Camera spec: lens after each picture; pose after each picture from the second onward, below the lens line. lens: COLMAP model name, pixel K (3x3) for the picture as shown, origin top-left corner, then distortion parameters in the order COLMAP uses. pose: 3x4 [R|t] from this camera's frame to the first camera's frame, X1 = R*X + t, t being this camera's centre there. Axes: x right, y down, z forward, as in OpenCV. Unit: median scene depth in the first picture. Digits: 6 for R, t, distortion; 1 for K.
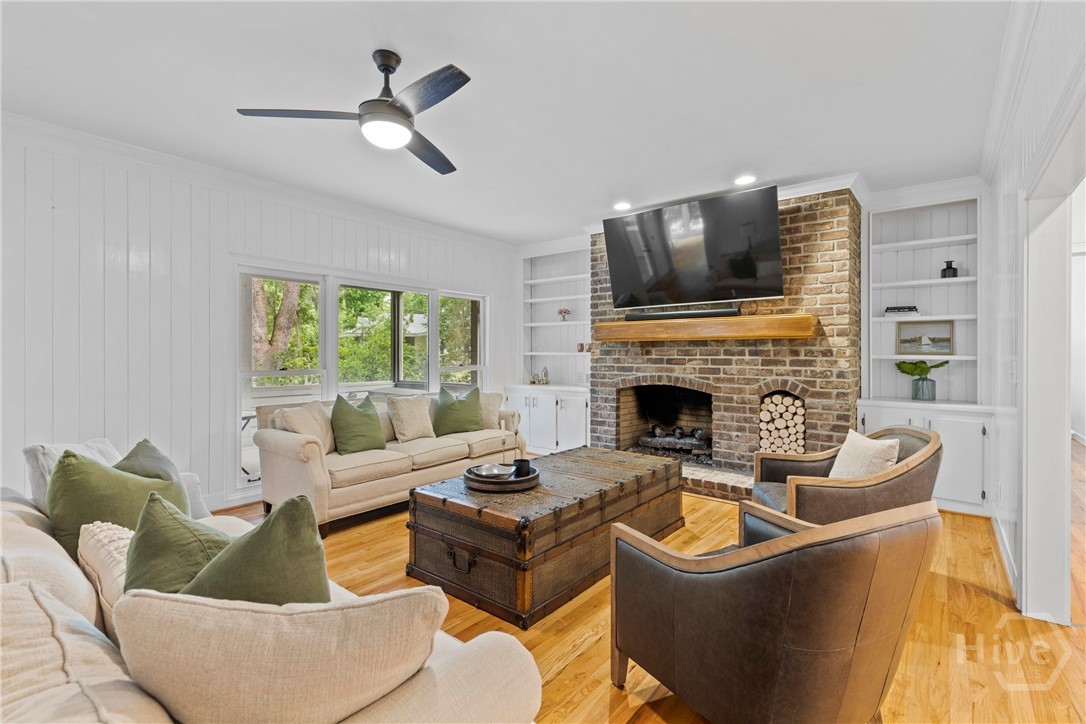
lens RADIAL K [[494.7, 0, 543.0], [0, 494.7, 352.7], [0, 0, 1]] dist [0.011264, 0.000897]
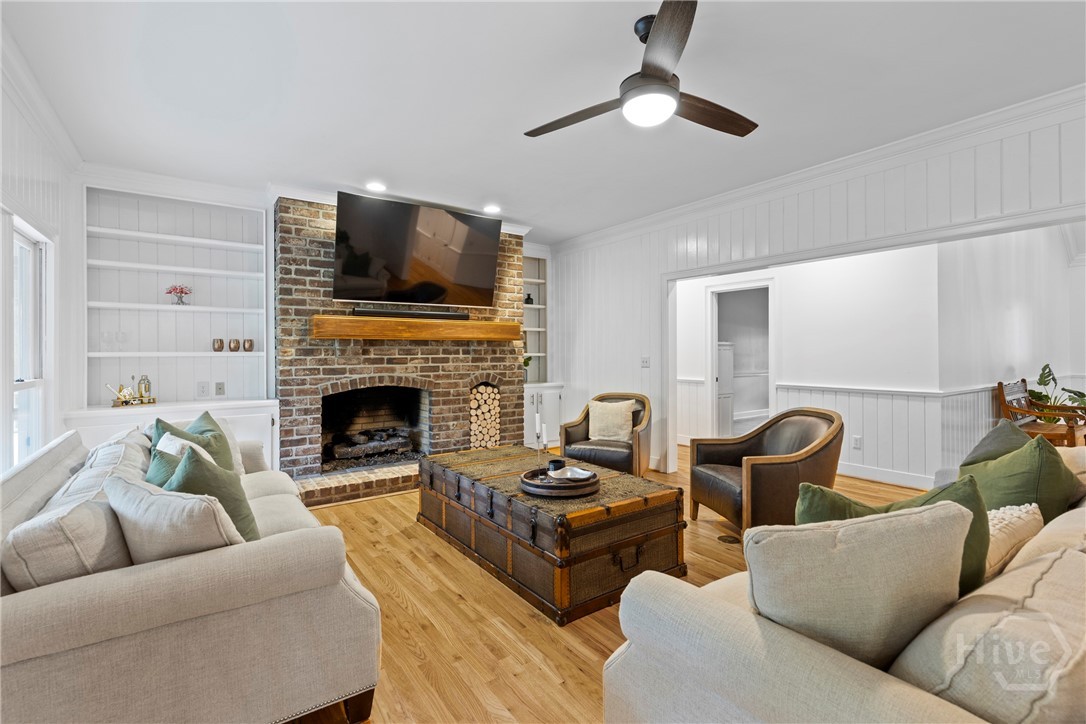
lens RADIAL K [[494.7, 0, 549.1], [0, 494.7, 354.9], [0, 0, 1]] dist [0.011264, 0.000897]
pose [[0.261405, -0.008432, 0.965192, -0.643694], [0.002433, 0.999964, 0.008077, -0.001313], [-0.965226, 0.000237, 0.261416, 0.489125]]
